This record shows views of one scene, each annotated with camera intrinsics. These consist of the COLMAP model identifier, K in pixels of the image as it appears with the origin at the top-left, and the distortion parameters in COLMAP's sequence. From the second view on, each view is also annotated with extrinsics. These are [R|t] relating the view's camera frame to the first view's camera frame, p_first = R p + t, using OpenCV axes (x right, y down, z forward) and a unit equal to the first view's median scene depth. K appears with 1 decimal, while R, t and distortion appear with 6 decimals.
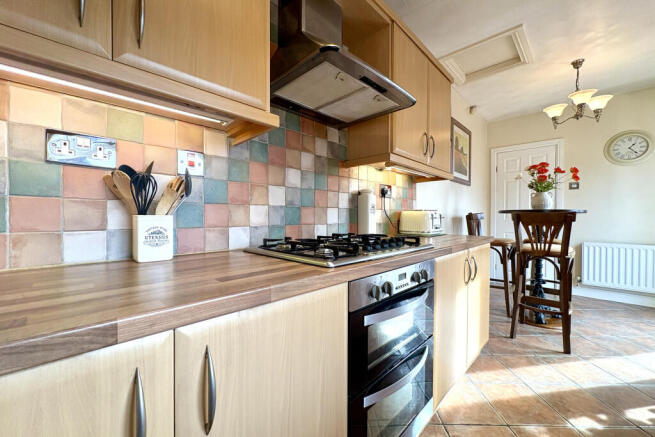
lens RADIAL K [[263.3, 0, 326.9], [0, 263.3, 219.7], [0, 0, 1]] dist [0.001278, -0.000140]
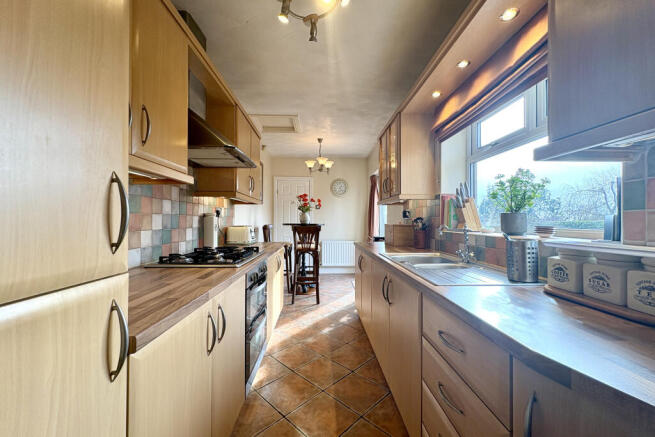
lens RADIAL K [[263.3, 0, 326.6], [0, 263.3, 218.2], [0, 0, 1]] dist [0.001278, -0.000140]
pose [[0.694281, 0.007324, 0.719667, -0.333718], [0.006632, 0.999841, -0.016574, -0.051039], [-0.719674, 0.016280, 0.694122, -0.288928]]
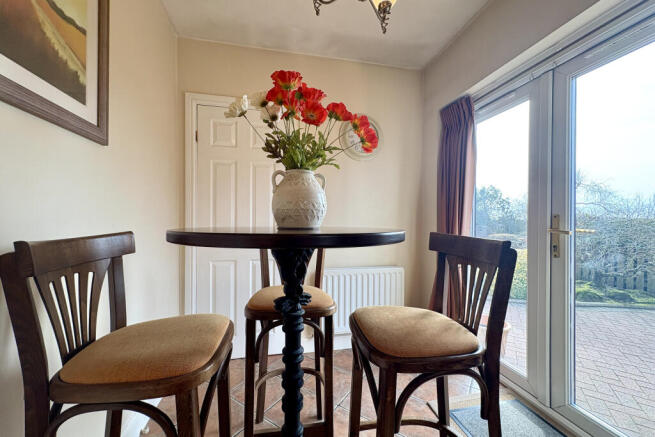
lens RADIAL K [[263.3, 0, 325.8], [0, 263.3, 219.2], [0, 0, 1]] dist [0.001278, -0.000140]
pose [[0.566984, 0.001840, 0.823727, 0.716973], [0.006737, 0.999954, -0.006870, -0.055731], [-0.823702, 0.009445, 0.566945, 0.995885]]
